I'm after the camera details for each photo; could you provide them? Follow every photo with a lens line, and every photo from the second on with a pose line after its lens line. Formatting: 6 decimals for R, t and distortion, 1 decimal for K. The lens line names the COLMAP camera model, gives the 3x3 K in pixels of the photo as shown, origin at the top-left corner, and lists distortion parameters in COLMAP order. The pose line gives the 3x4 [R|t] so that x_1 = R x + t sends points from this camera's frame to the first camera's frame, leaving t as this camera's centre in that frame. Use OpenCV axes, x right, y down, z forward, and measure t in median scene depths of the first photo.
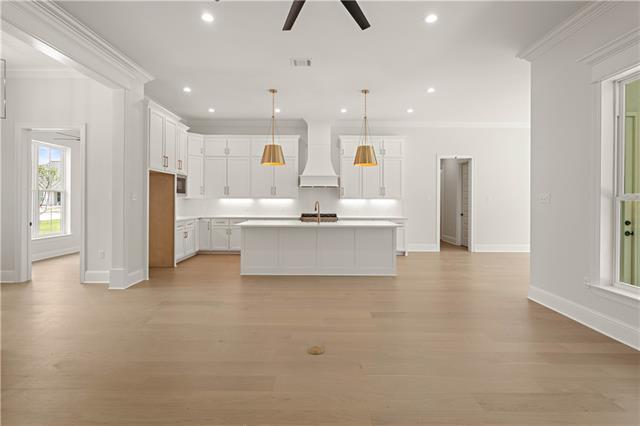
lens RADIAL K [[314.2, 0, 319.6], [0, 314.2, 198.8], [0, 0, 1]] dist [0.001169, 0.000343]
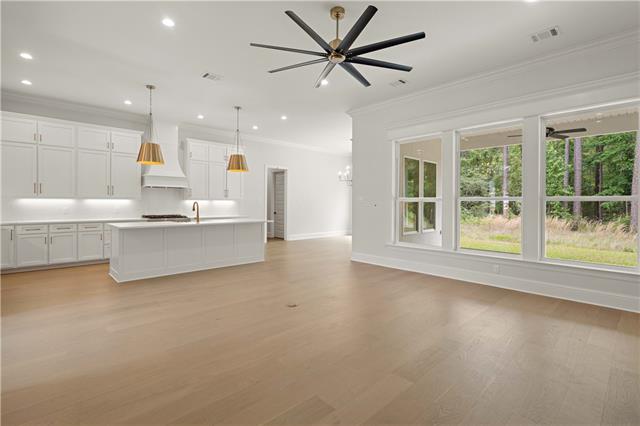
lens RADIAL K [[302.9, 0, 319.6], [0, 302.9, 201.5], [0, 0, 1]] dist [-0.000703, 0.000095]
pose [[0.720393, 0.000469, 0.693565, -0.329622], [-0.004524, 0.999982, 0.004023, -0.000032], [-0.693551, -0.006036, 0.720382, -0.018886]]
